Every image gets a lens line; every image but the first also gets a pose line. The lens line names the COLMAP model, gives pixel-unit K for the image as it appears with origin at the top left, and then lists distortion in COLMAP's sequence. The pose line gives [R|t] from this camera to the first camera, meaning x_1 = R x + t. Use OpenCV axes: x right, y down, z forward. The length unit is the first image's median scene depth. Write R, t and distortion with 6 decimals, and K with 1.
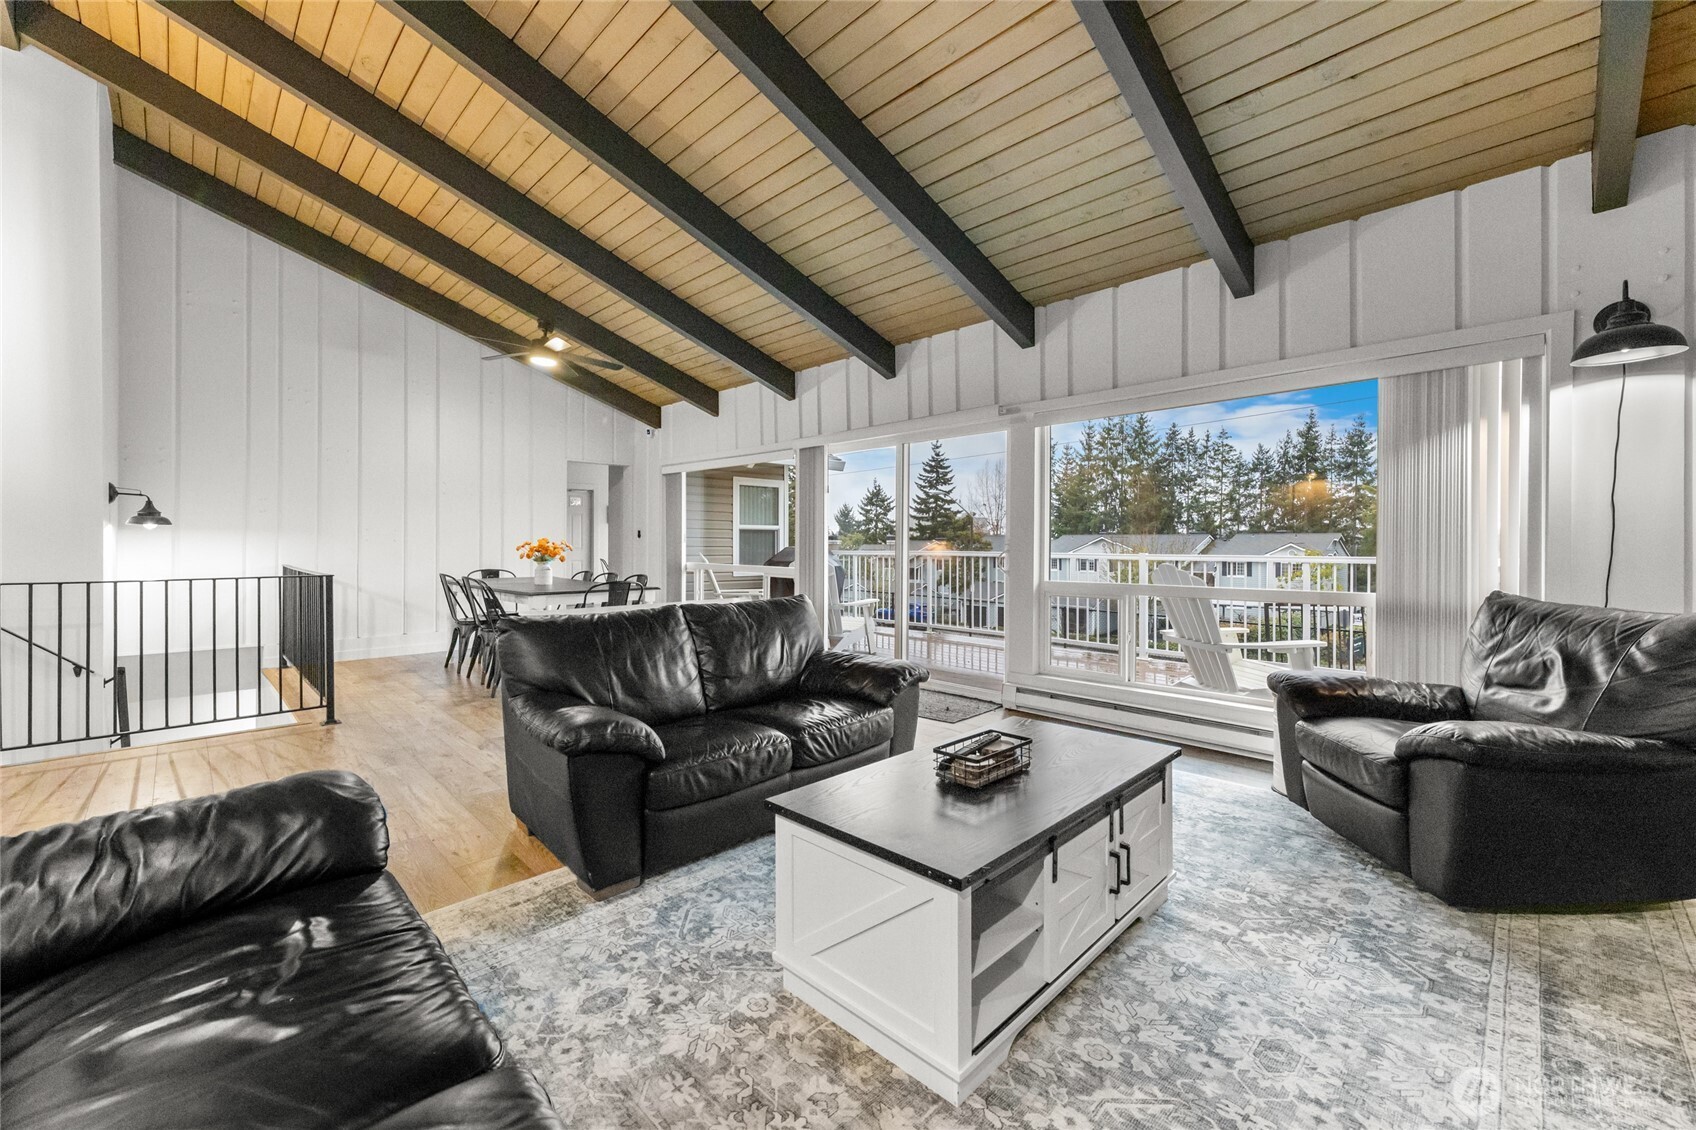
lens RADIAL K [[675.8, 0, 847.9], [0, 675.8, 548.3], [0, 0, 1]] dist [-0.001262, 0.000312]
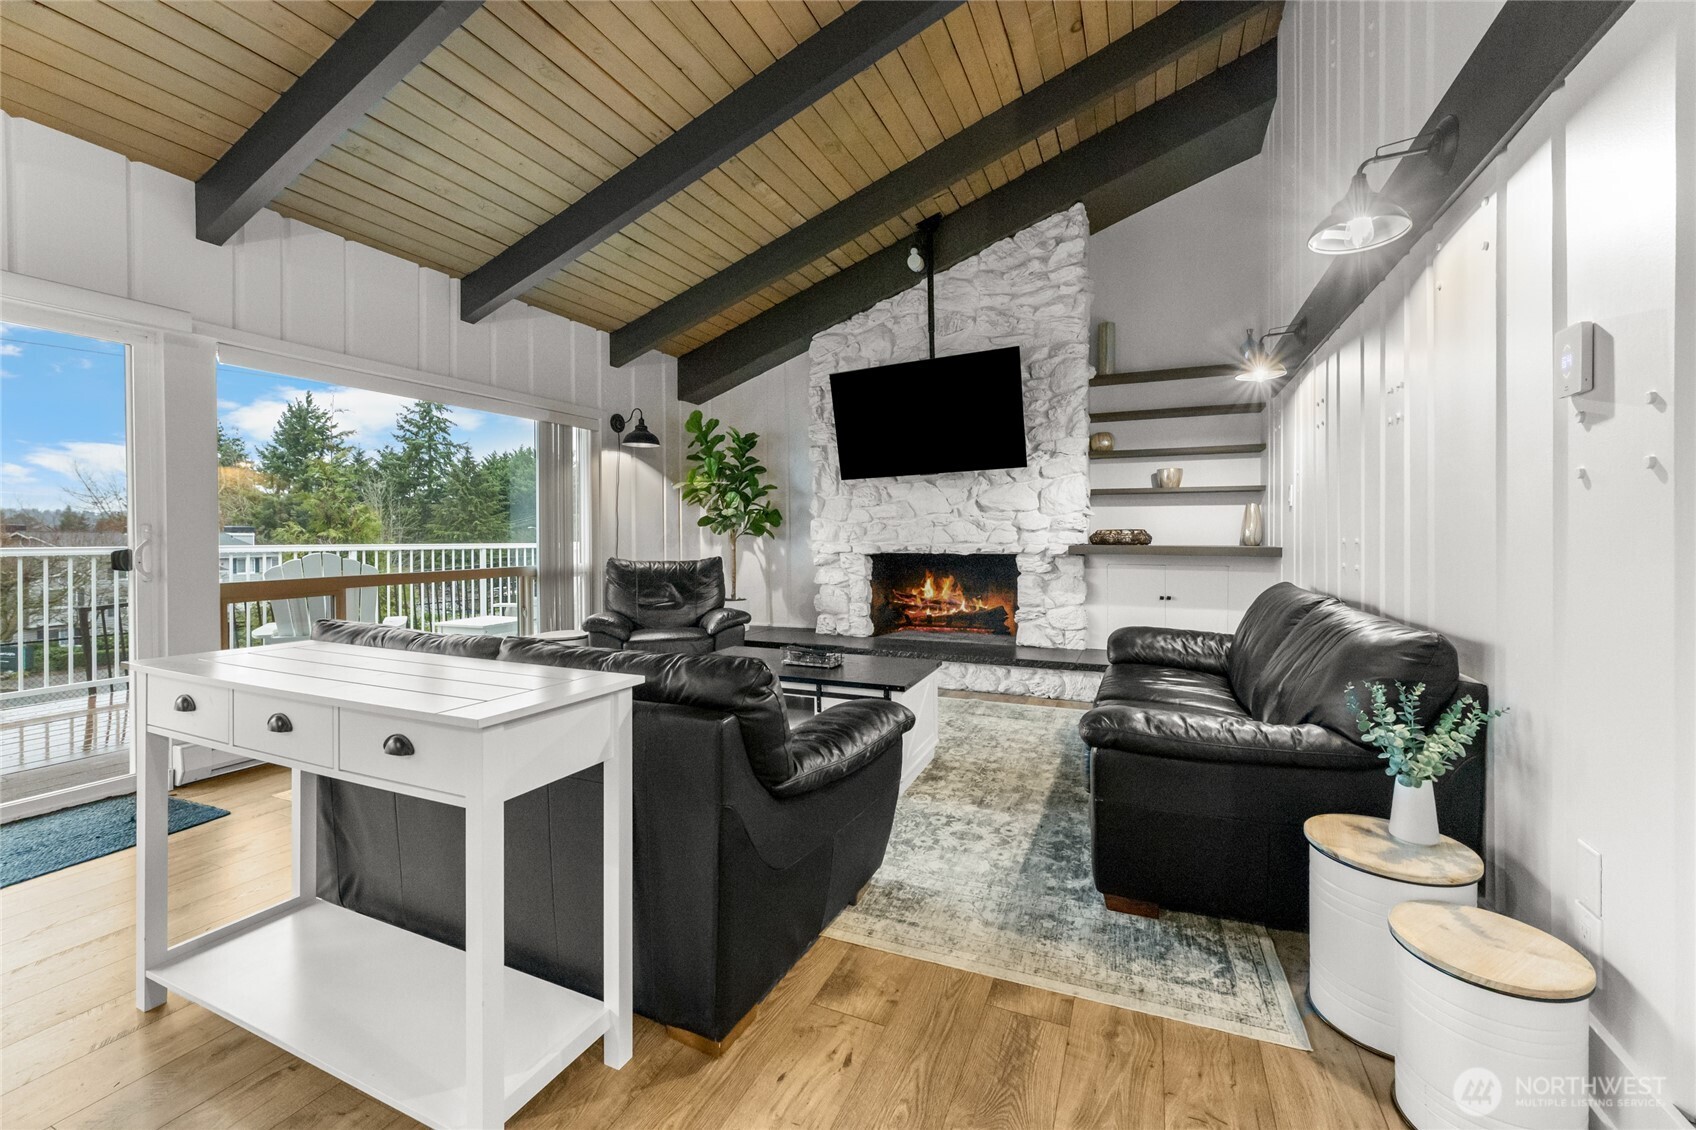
lens RADIAL K [[675.8, 0, 844.8], [0, 675.8, 537.8], [0, 0, 1]] dist [-0.001262, 0.000312]
pose [[-0.360575, -0.001837, 0.932729, -1.646028], [0.010108, 0.999932, 0.005877, 0.008995], [-0.932676, 0.011547, -0.360532, 1.781364]]
